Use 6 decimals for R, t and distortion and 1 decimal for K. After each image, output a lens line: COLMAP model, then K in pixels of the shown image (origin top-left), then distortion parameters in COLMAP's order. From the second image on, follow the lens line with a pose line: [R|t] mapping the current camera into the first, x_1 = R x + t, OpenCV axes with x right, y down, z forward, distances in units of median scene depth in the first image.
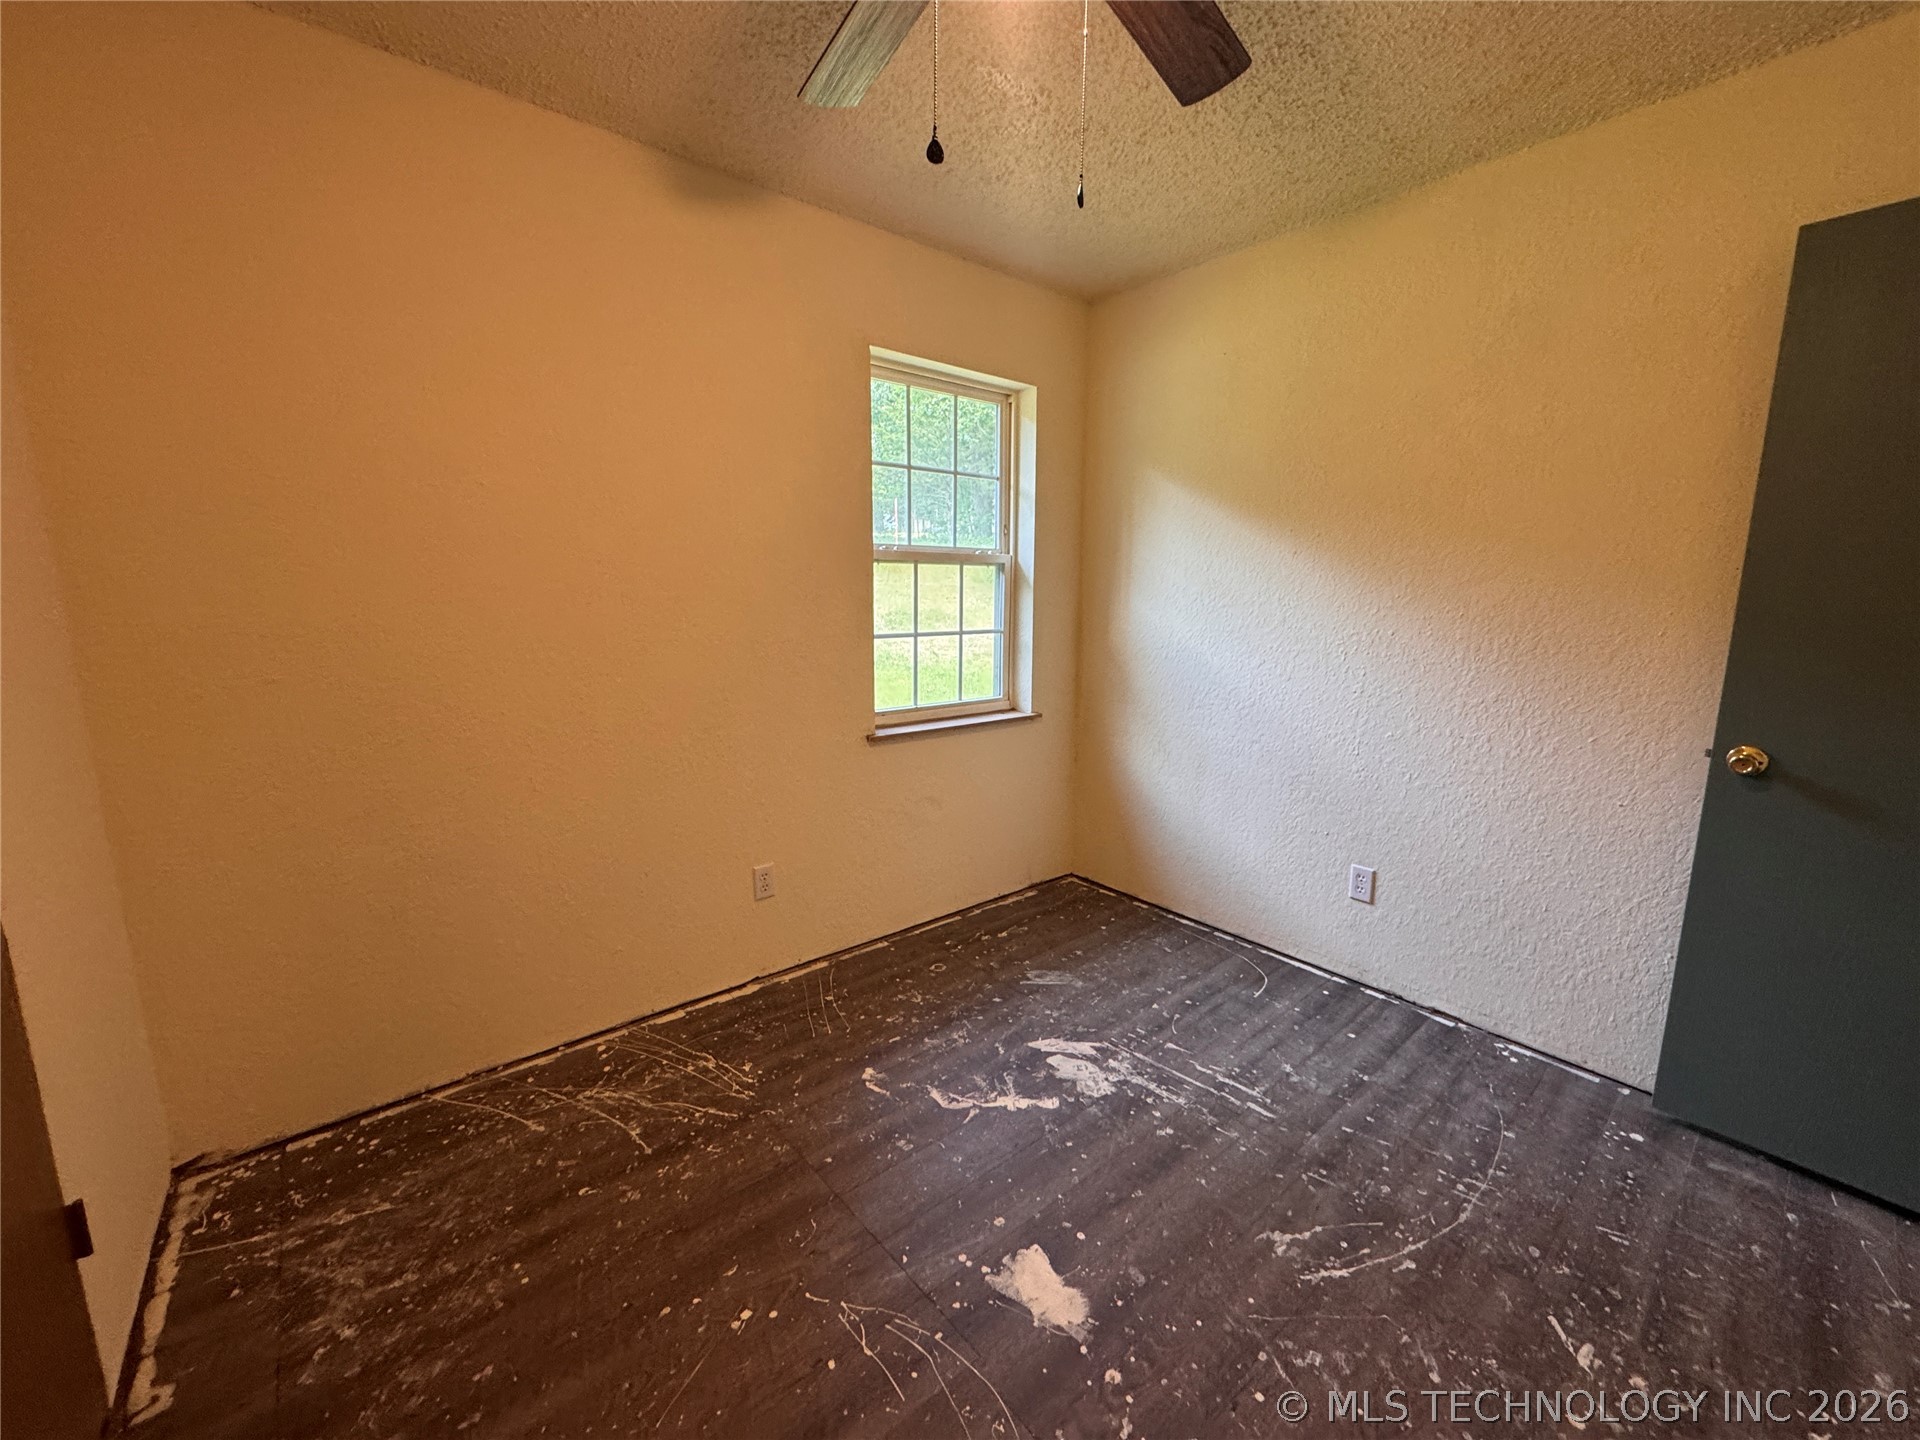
lens RADIAL K [[764.5, 0, 959.2], [0, 764.5, 715.2], [0, 0, 1]] dist [-0.004157, 0.000530]
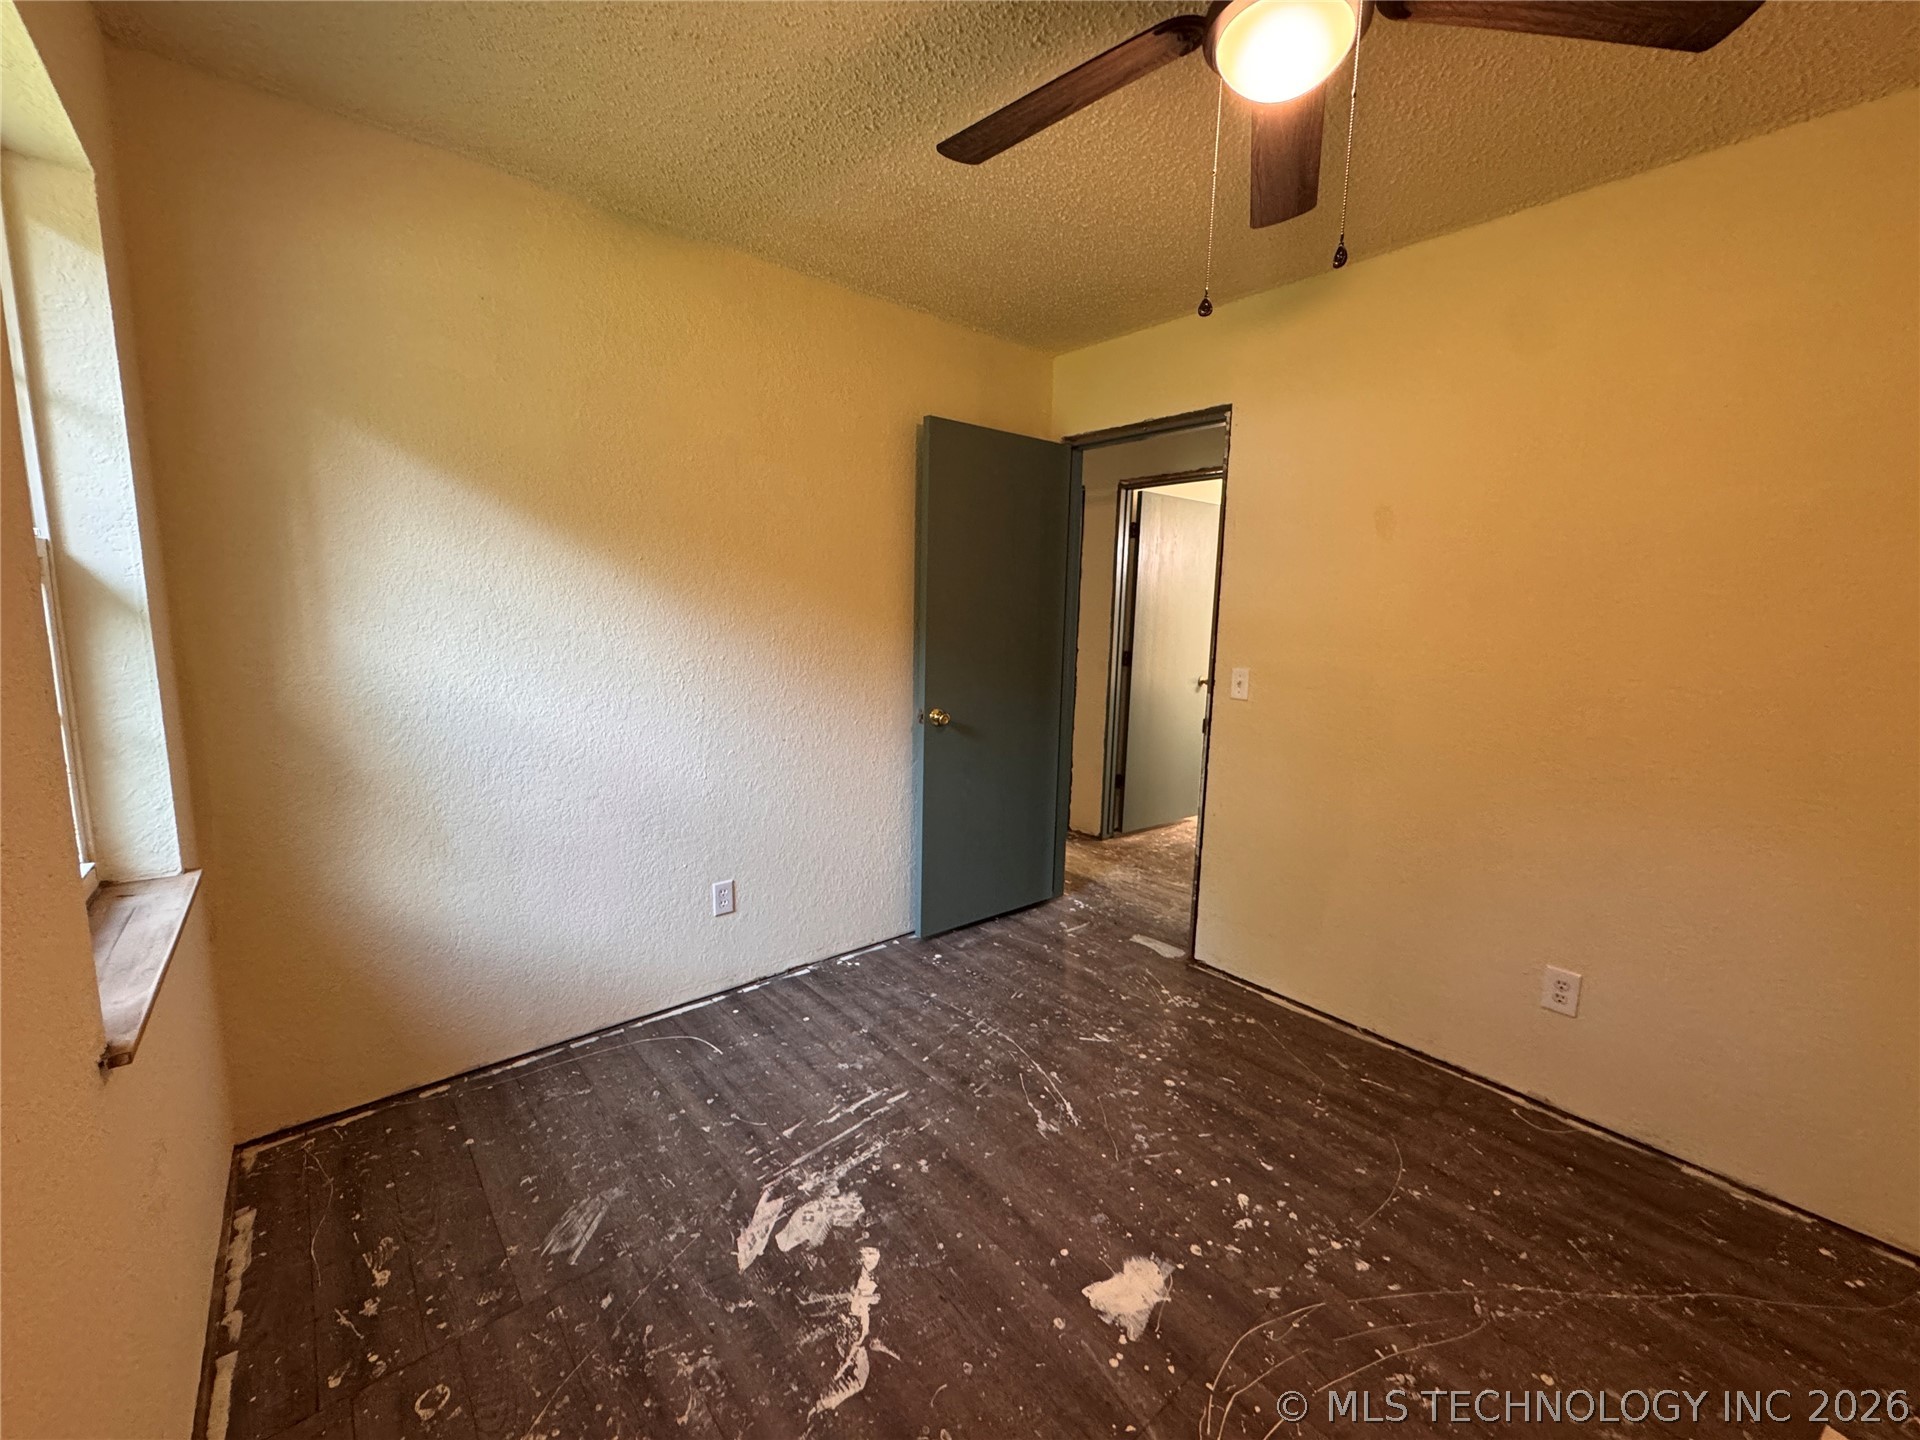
lens RADIAL K [[764.5, 0, 956.7], [0, 764.5, 718.0], [0, 0, 1]] dist [-0.004157, 0.000530]
pose [[-0.007394, -0.146632, 0.989163, -0.606273], [0.141768, 0.979045, 0.146192, -0.163863], [-0.989872, 0.141313, 0.013549, 0.816095]]
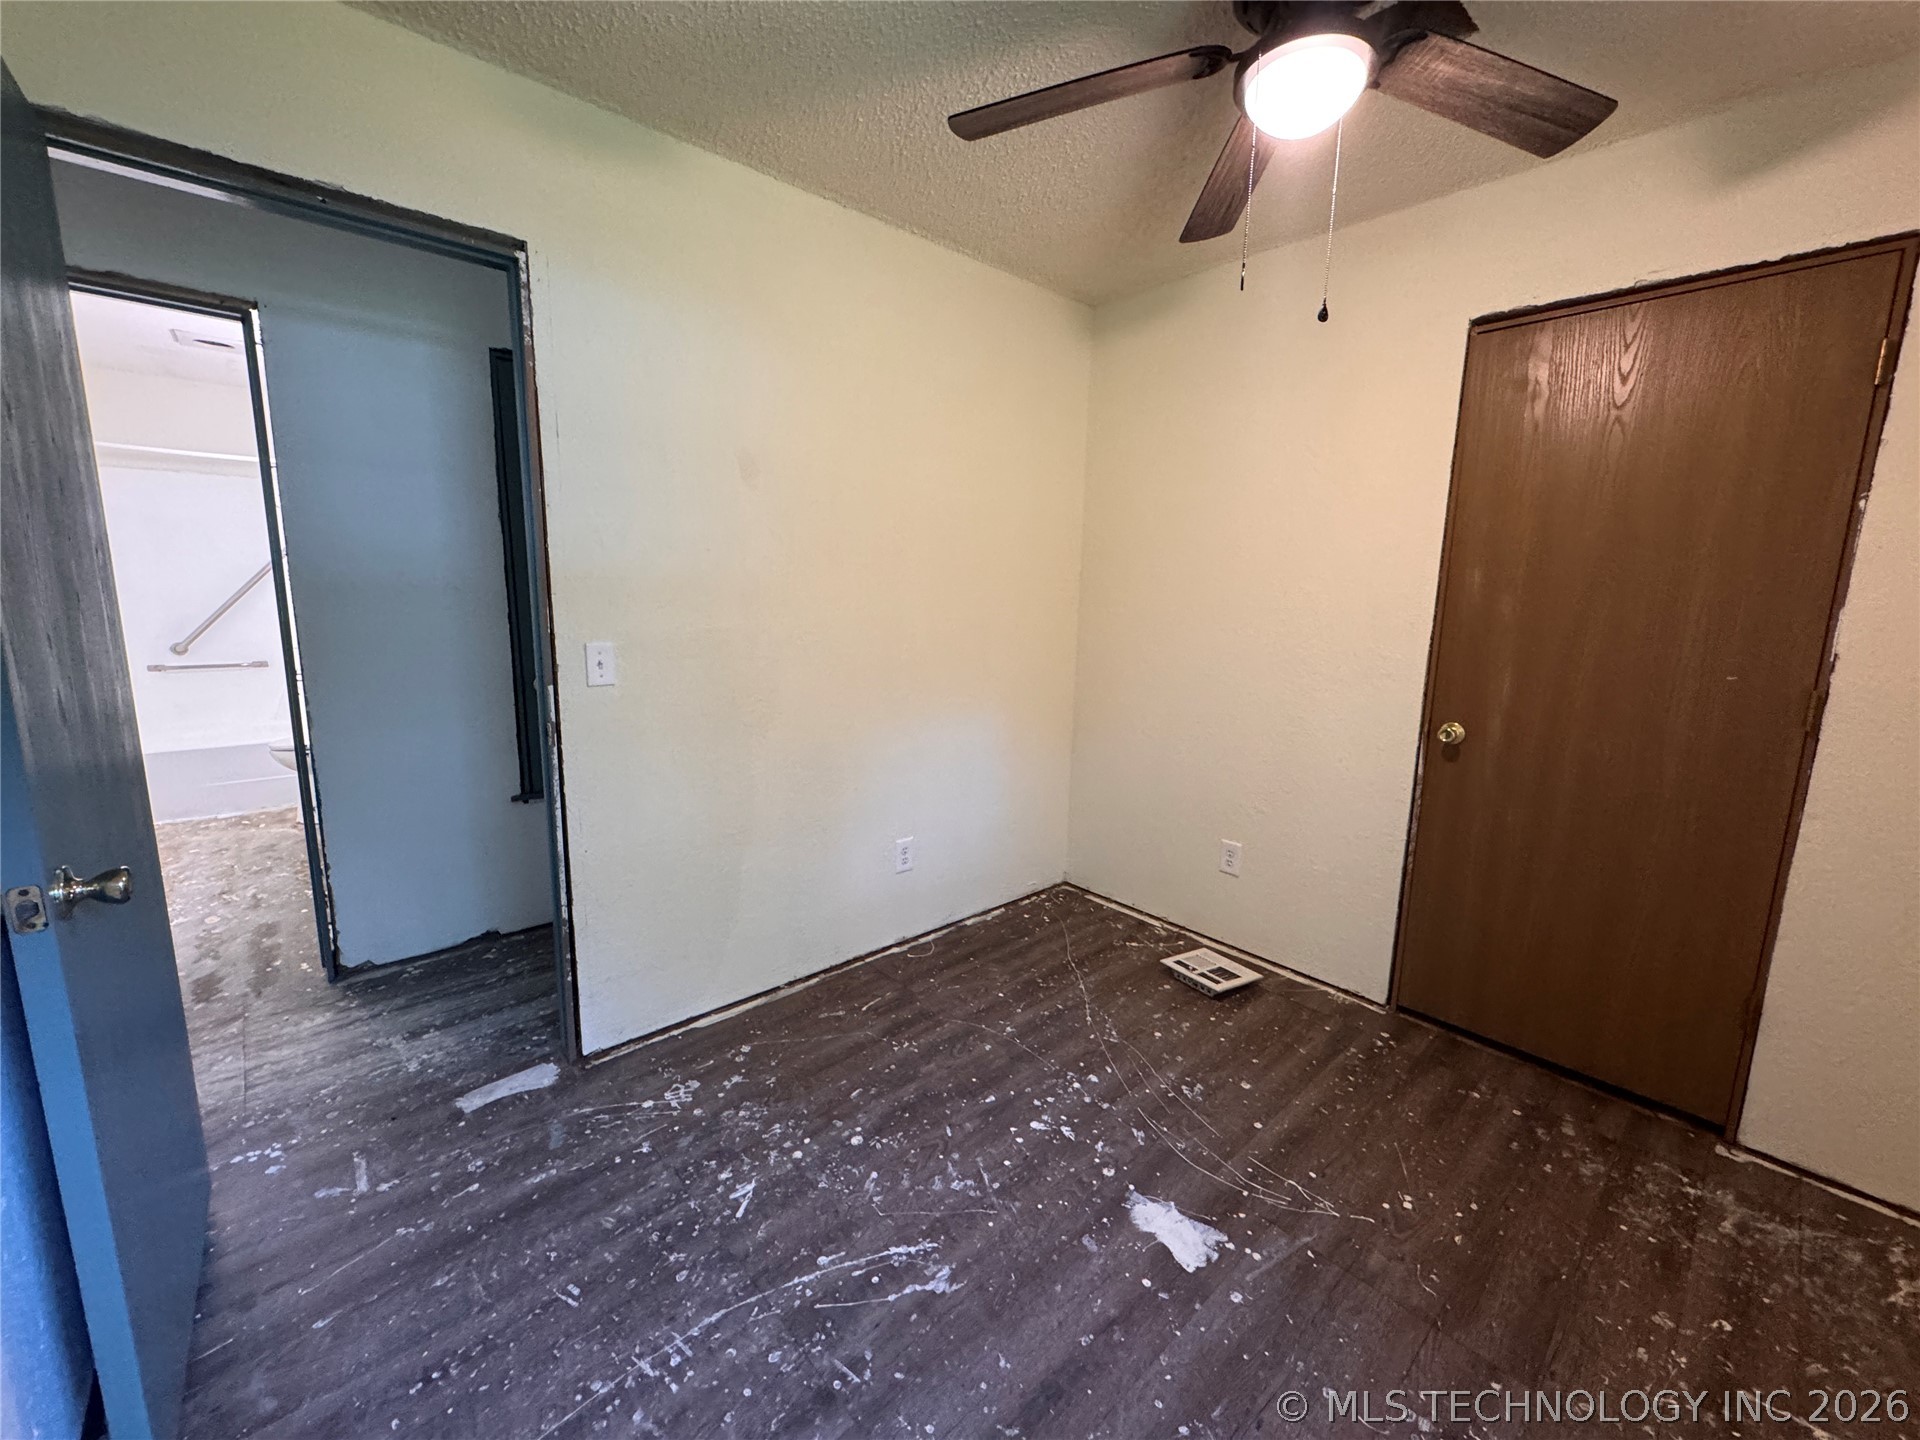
lens RADIAL K [[764.5, 0, 958.2], [0, 764.5, 717.6], [0, 0, 1]] dist [-0.004157, 0.000530]
pose [[-0.998919, -0.021875, -0.041016, 0.357526], [-0.034240, 0.943027, 0.330950, -0.233190], [0.031440, 0.331996, -0.942757, 1.316059]]
